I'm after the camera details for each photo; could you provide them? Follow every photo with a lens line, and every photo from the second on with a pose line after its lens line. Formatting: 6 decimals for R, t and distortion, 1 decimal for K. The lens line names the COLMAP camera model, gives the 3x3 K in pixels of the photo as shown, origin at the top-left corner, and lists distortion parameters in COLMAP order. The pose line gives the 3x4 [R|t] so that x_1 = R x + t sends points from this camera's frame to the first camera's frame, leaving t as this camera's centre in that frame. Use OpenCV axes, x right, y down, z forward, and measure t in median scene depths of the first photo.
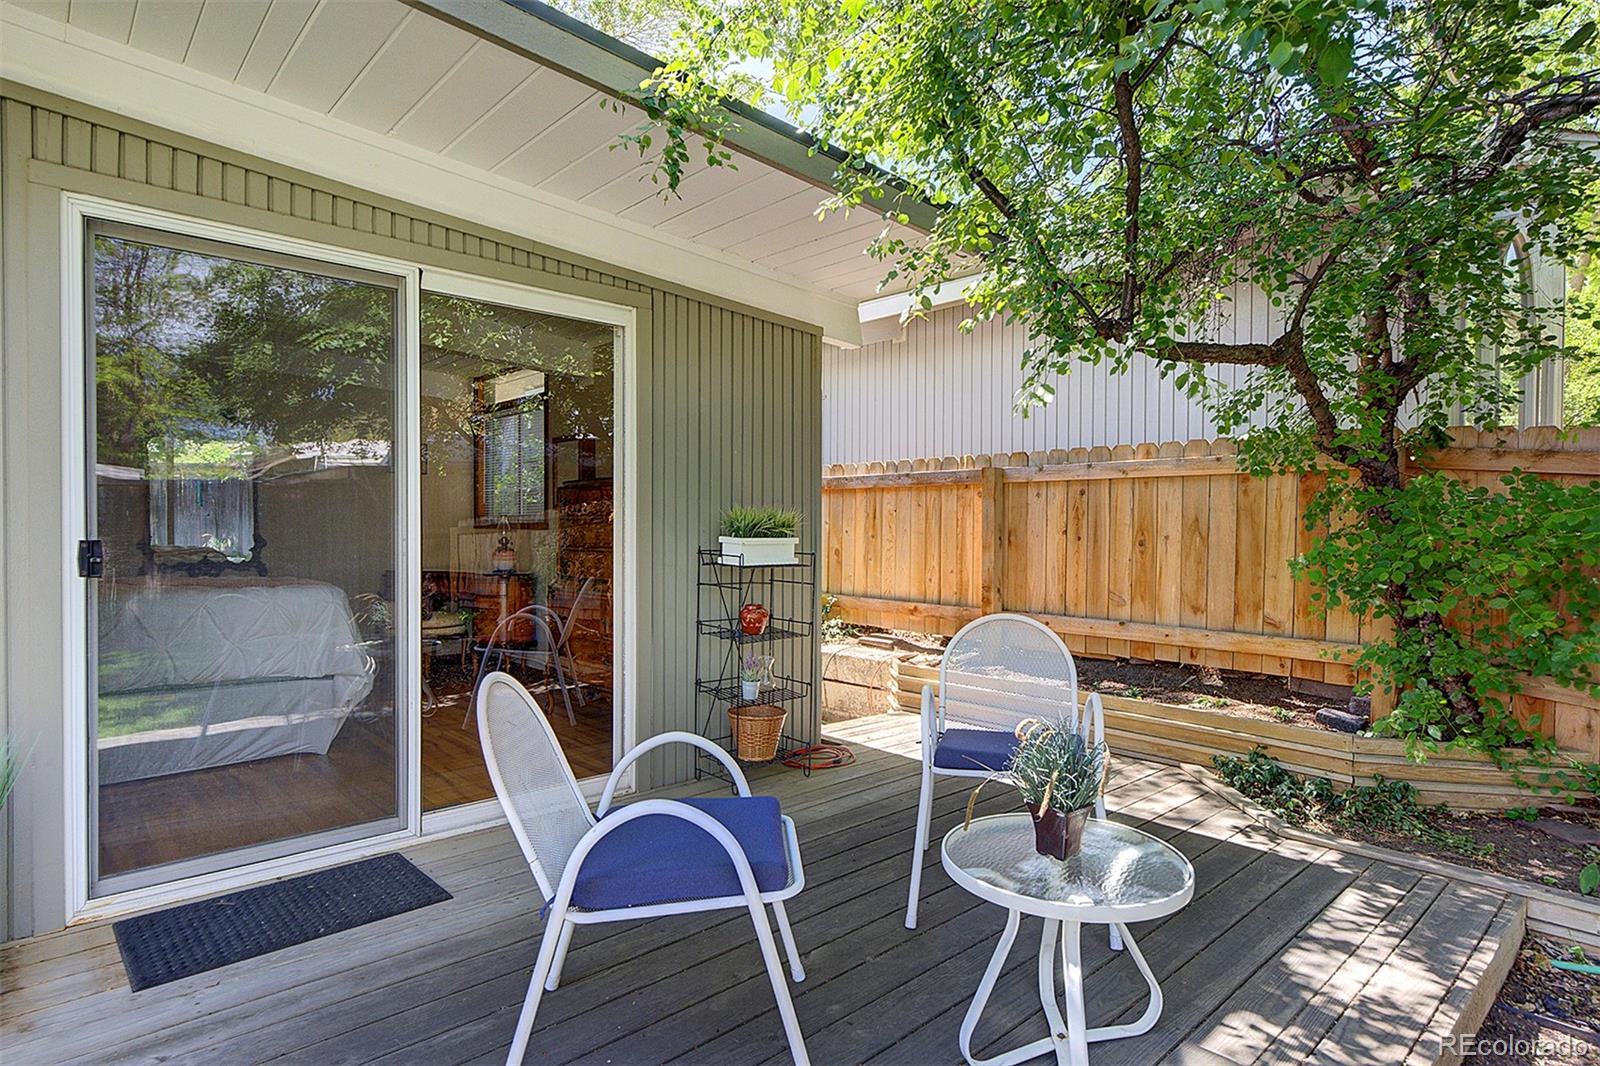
lens RADIAL K [[852.9, 0, 800.0], [0, 852.9, 533.0], [0, 0, 1]] dist [-0.001683, -0.000270]
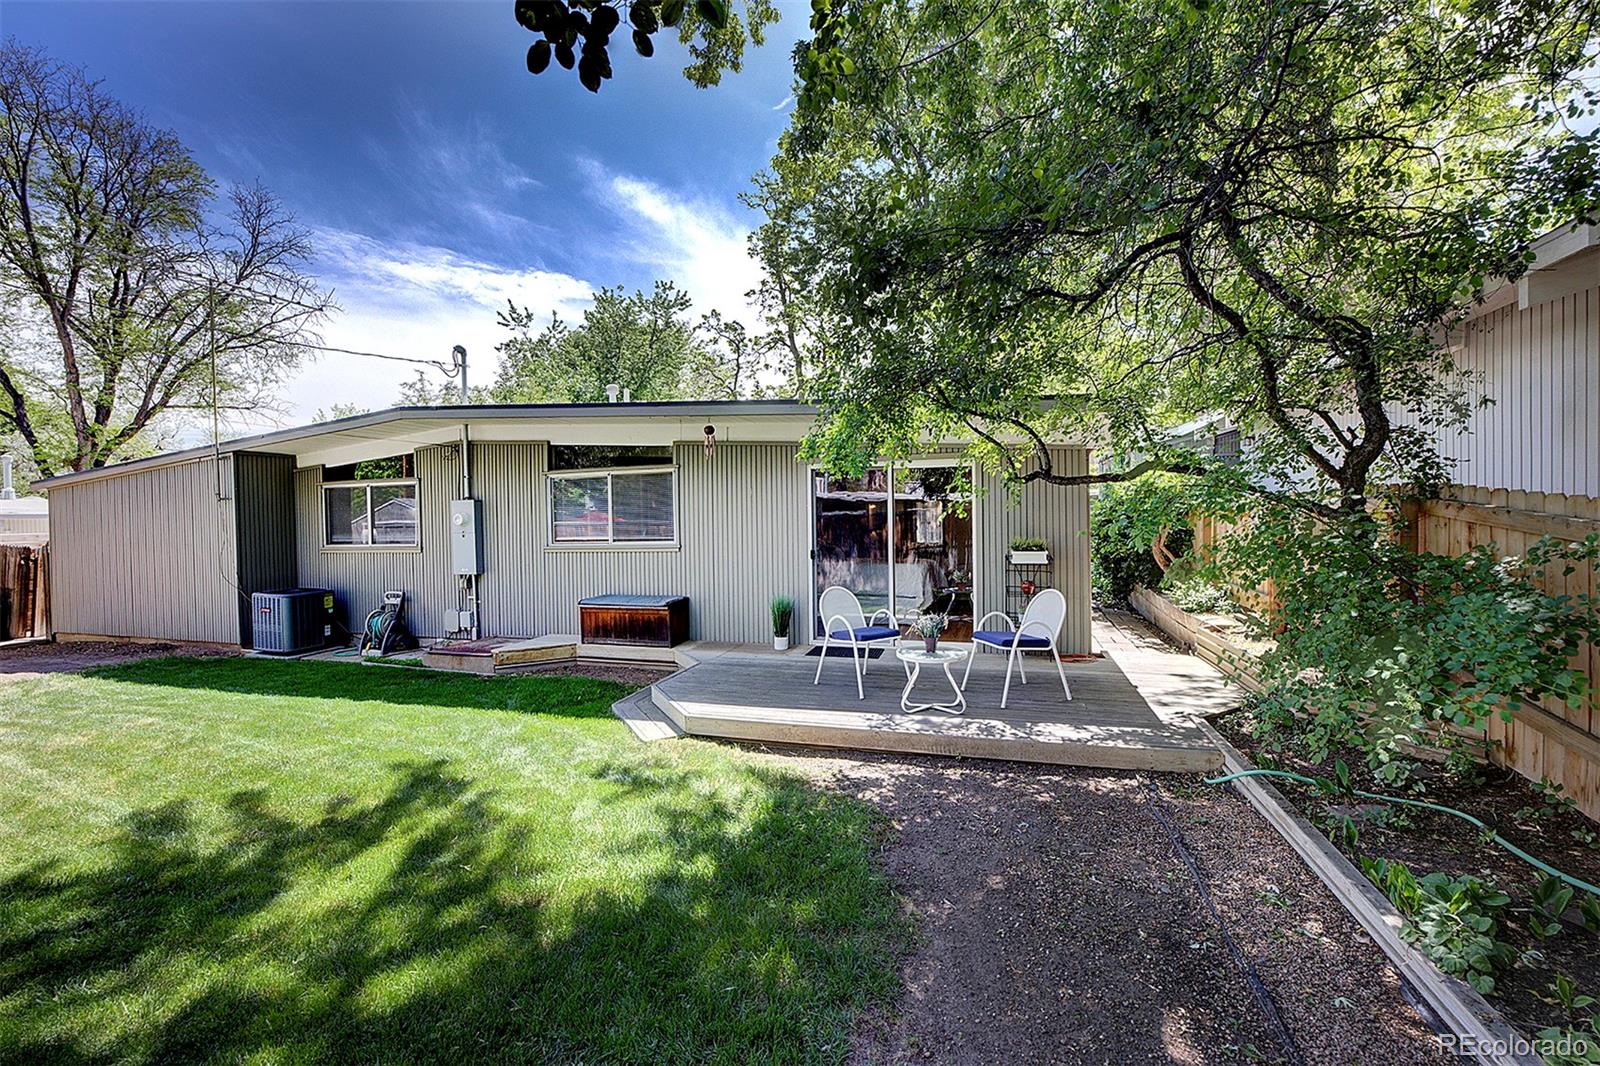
lens RADIAL K [[655.1, 0, 800.0], [0, 655.1, 533.0], [0, 0, 1]] dist [-0.015980, -0.000123]
pose [[0.491122, 0.004687, -0.871078, 1.070854], [0.009928, 0.999890, 0.010978, -0.063750], [0.871034, -0.014040, 0.491022, -0.360868]]
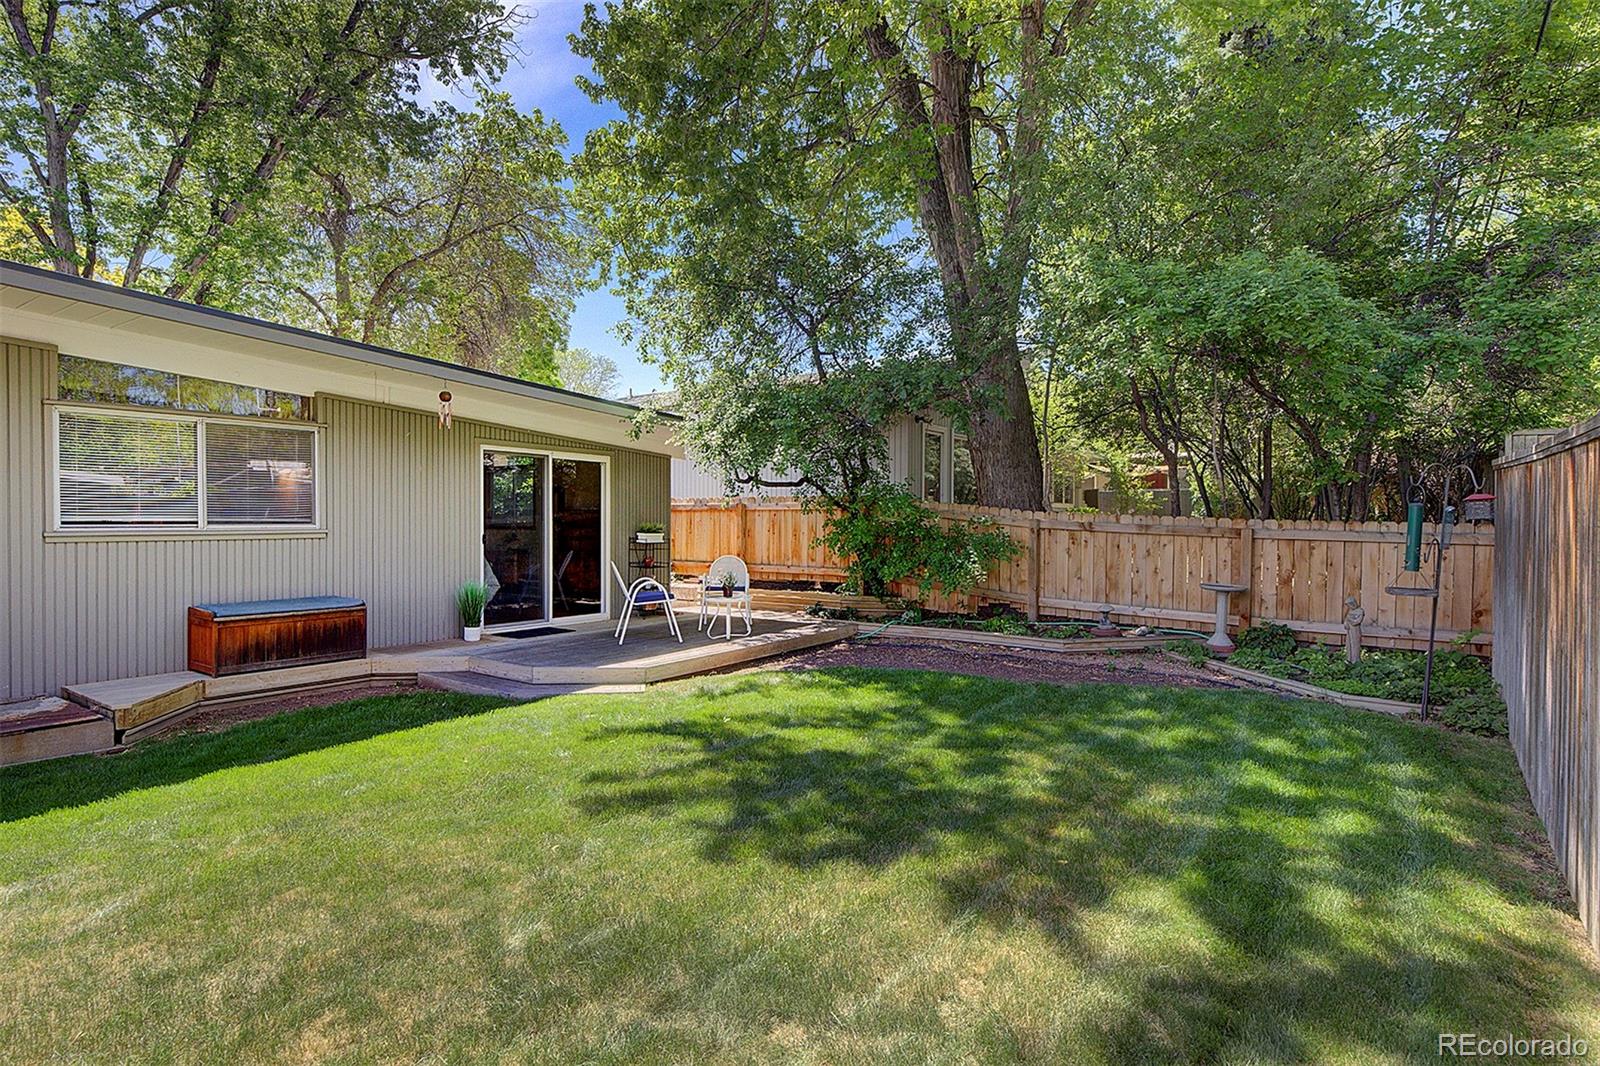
lens RADIAL K [[868.6, 0, 771.2], [0, 868.6, 533.9], [0, 0, 1]] dist [-0.000506, -0.000032]
pose [[0.983346, -0.003759, 0.181703, -0.168985], [0.002520, 0.999972, 0.007046, -0.011378], [-0.181724, -0.006470, 0.983328, -1.839175]]
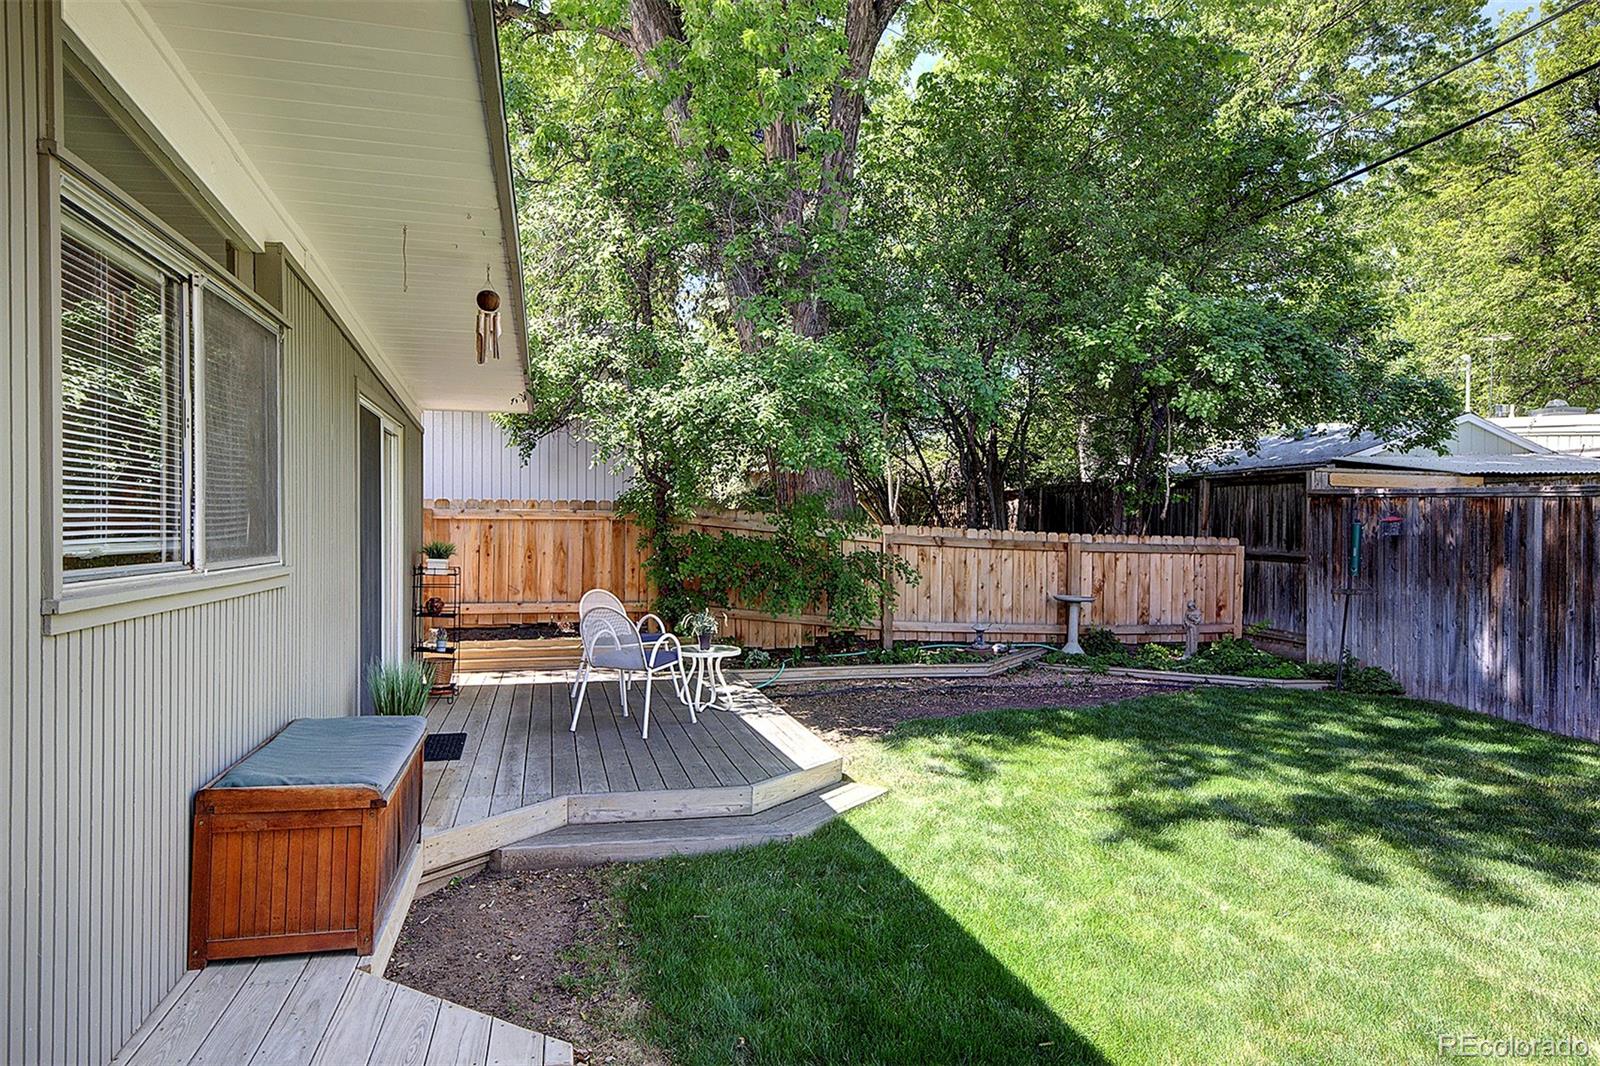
lens RADIAL K [[1063.6, 0, 800.0], [0, 1063.6, 533.0], [0, 0, 1]] dist [0.002780, 0.001456]
pose [[0.497583, -0.002960, 0.867411, -1.447307], [0.009505, 0.999953, -0.002040, -0.032481], [-0.867364, 0.009260, 0.497588, -0.674839]]
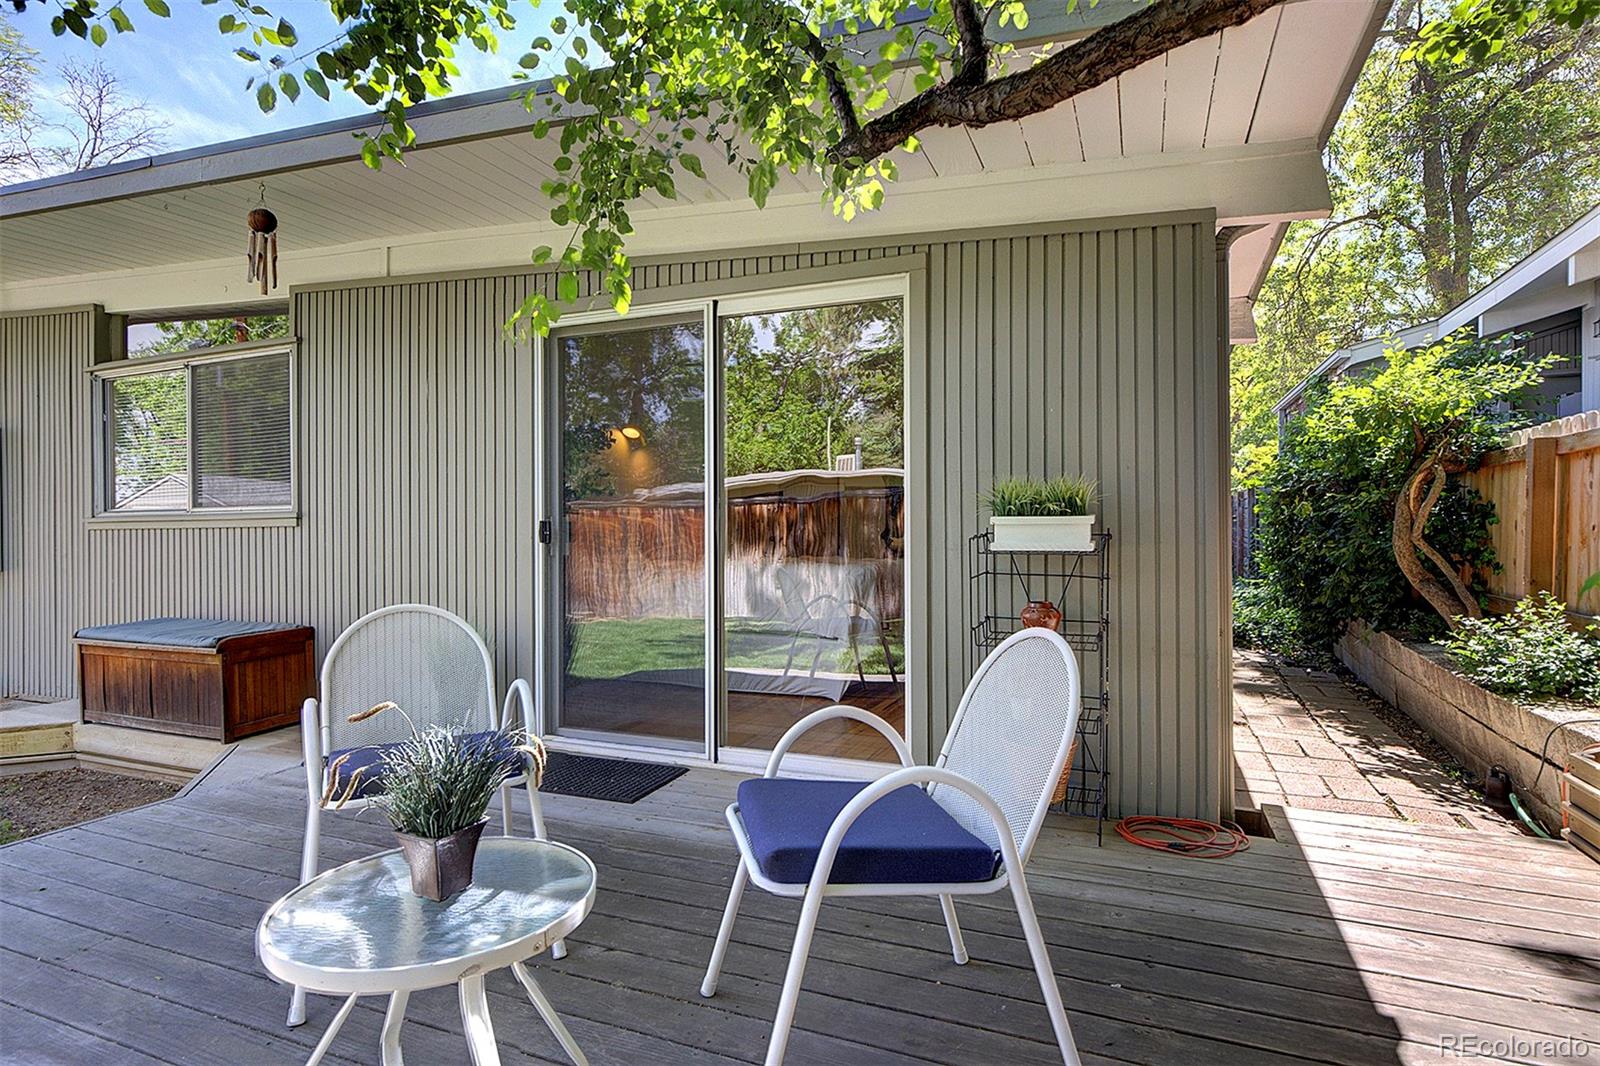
lens RADIAL K [[849.9, 0, 800.0], [0, 849.9, 533.0], [0, 0, 1]] dist [-0.001229, 0.000026]
pose [[0.410754, -0.001908, -0.911744, 0.519734], [-0.003011, 0.999990, -0.003449, 0.021877], [0.911741, 0.004162, 0.410744, 0.434262]]
